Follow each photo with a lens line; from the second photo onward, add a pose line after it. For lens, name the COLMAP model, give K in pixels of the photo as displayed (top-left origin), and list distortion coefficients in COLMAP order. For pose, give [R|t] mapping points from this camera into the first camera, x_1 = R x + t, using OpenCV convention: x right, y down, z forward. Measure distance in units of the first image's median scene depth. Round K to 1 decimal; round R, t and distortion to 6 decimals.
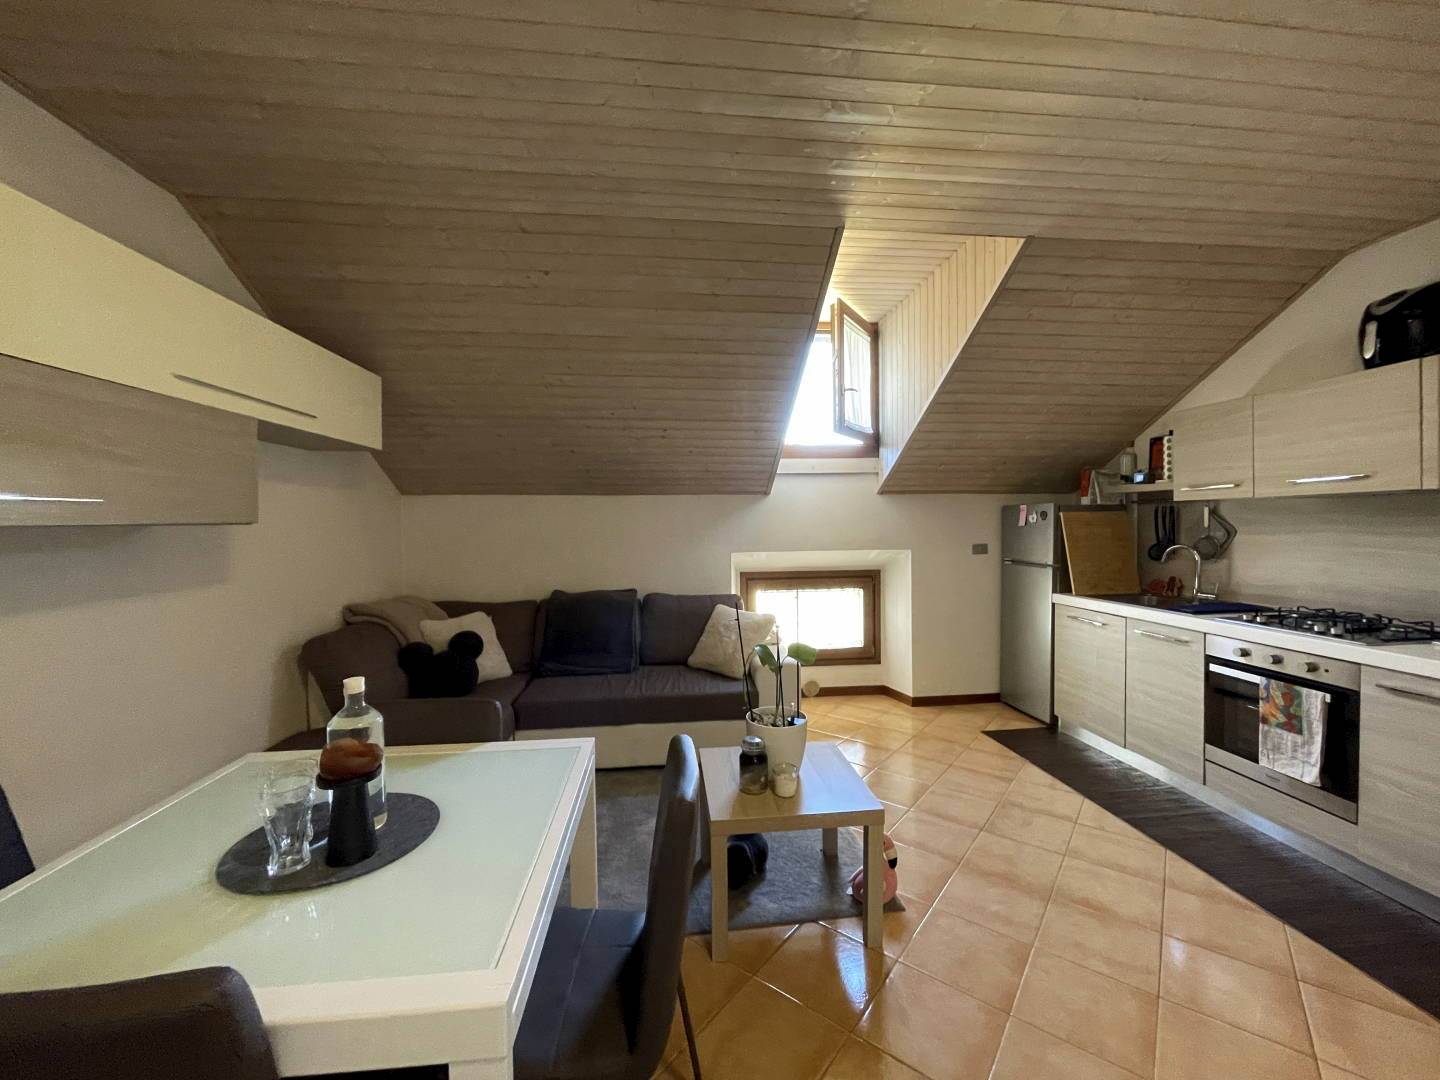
lens RADIAL K [[581.0, 0, 719.9], [0, 581.0, 531.2], [0, 0, 1]] dist [-0.006379, -0.000248]
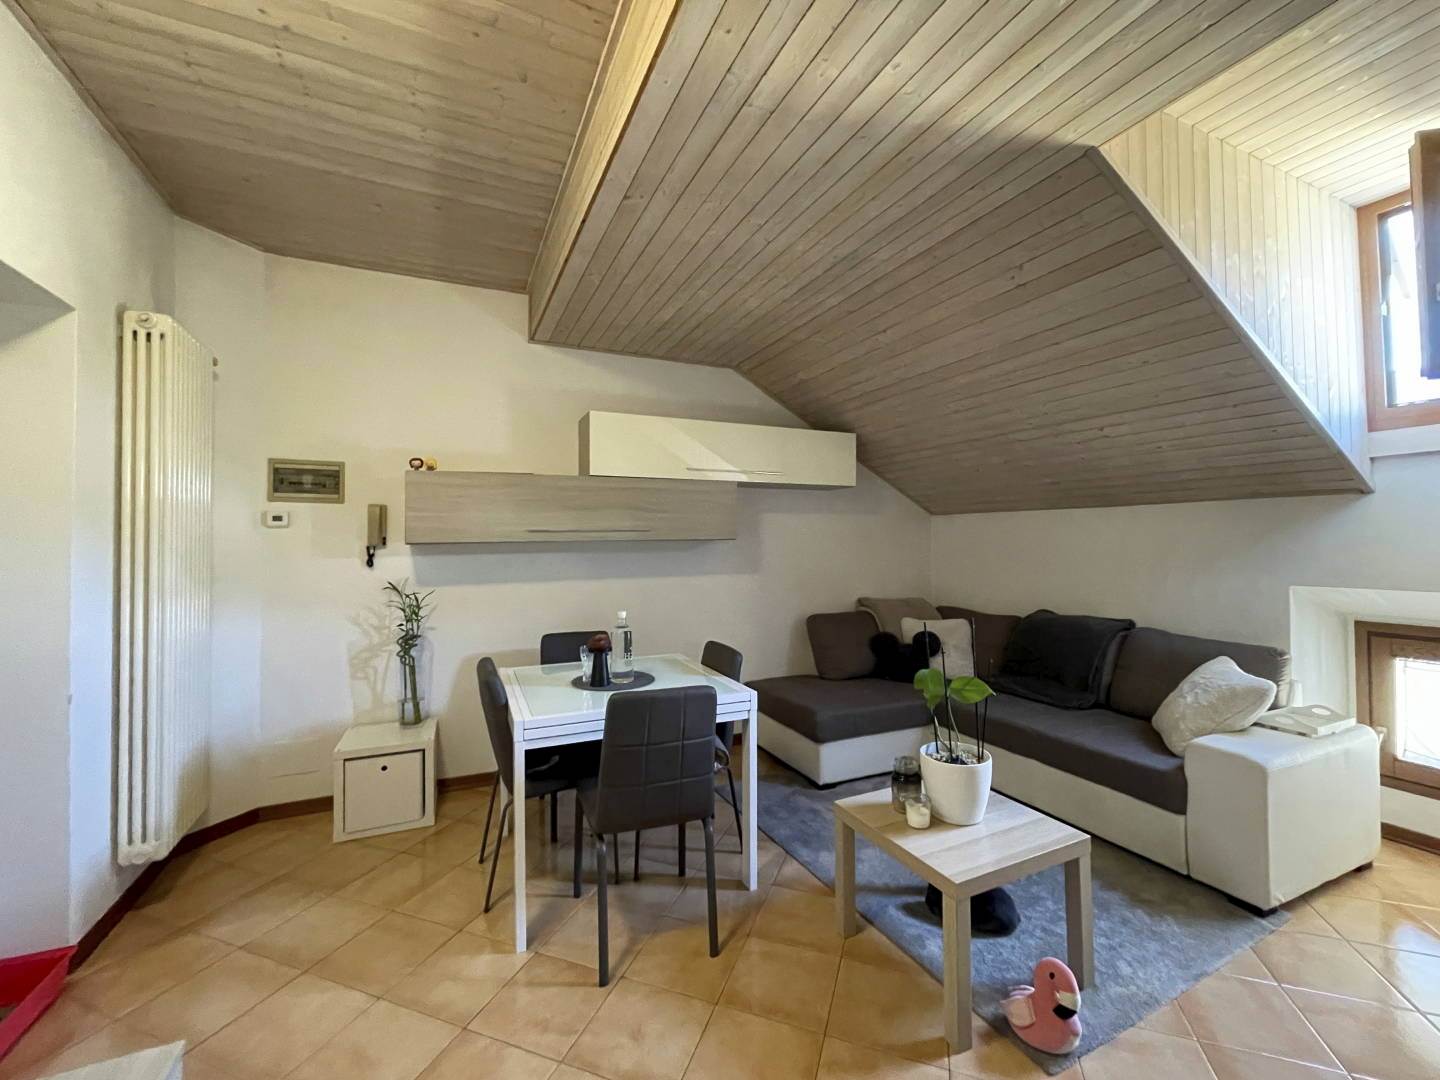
lens RADIAL K [[581.0, 0, 721.0], [0, 581.0, 530.1], [0, 0, 1]] dist [-0.006379, -0.000248]
pose [[0.318567, -0.010738, -0.947840, 0.736067], [-0.013715, 0.999779, -0.015936, -0.010723], [0.947801, 0.018077, 0.318349, 0.306382]]
